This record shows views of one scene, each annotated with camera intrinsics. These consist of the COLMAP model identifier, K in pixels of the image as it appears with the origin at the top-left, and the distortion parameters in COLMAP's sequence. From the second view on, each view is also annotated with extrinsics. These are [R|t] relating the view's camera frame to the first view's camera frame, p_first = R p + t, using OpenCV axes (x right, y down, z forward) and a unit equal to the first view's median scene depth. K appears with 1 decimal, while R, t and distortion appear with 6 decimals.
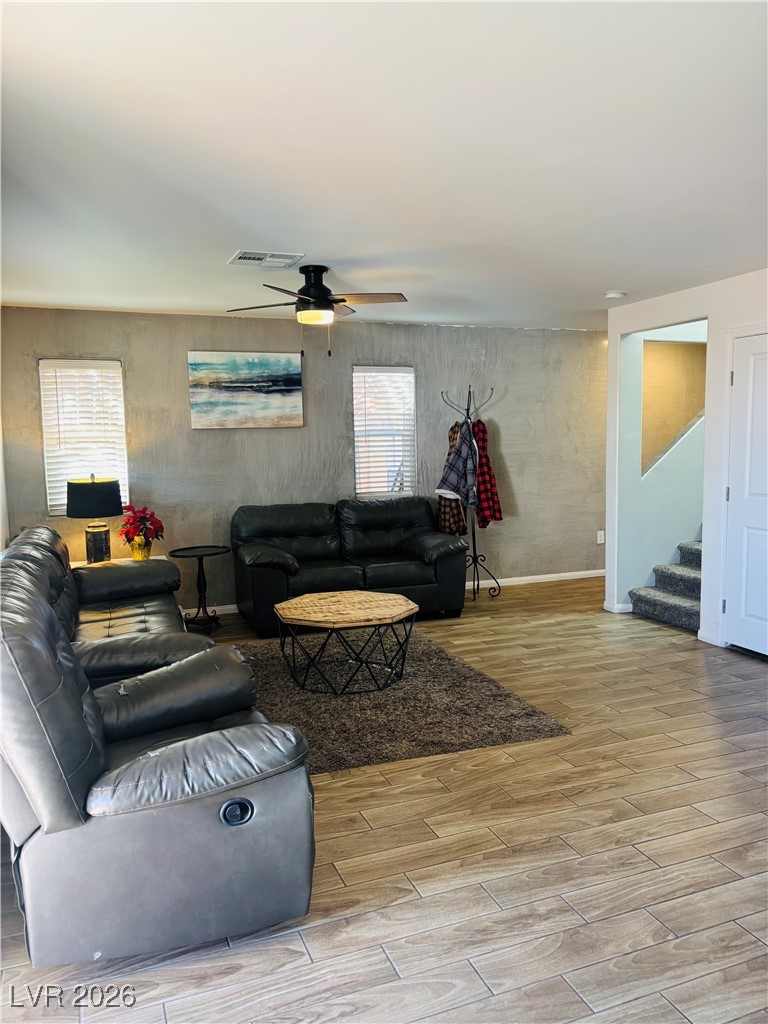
lens RADIAL K [[763.3, 0, 384.0], [0, 763.3, 512.0], [0, 0, 1]] dist [-0.003539, -0.023509]
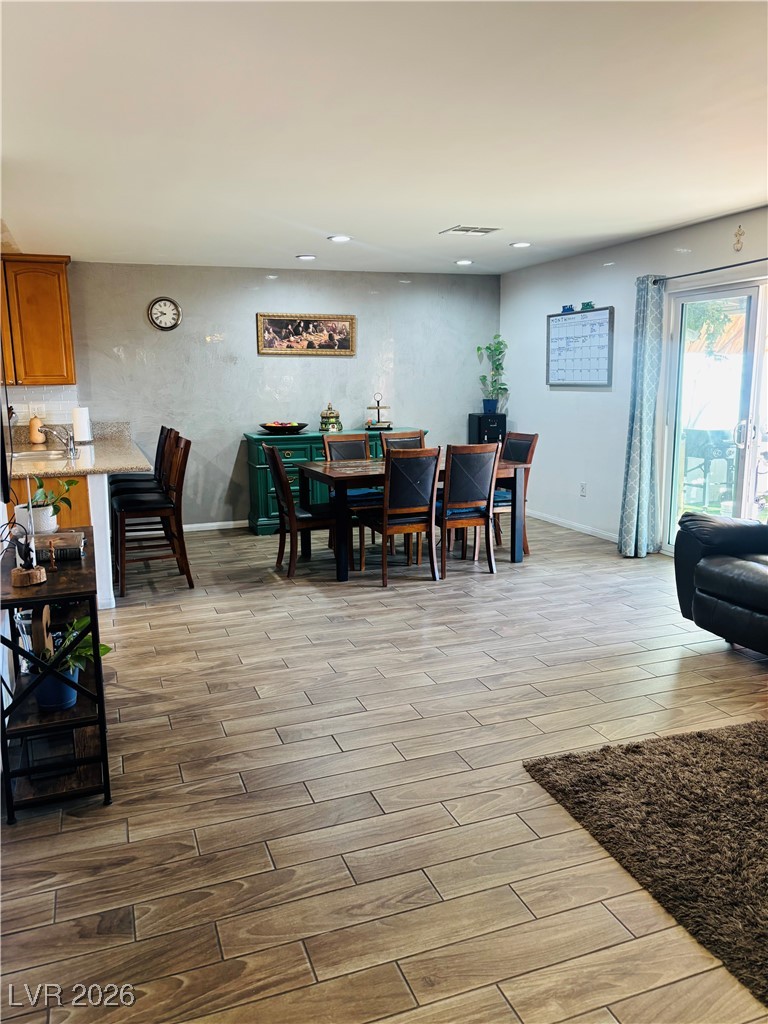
lens RADIAL K [[769.0, 0, 376.7], [0, 769.0, 513.9], [0, 0, 1]] dist [0.128786, -0.323945]
pose [[-0.999182, 0.031517, 0.025345, 0.368107], [0.037160, 0.962773, 0.267744, -0.166493], [-0.015963, 0.268467, -0.963157, 1.699281]]
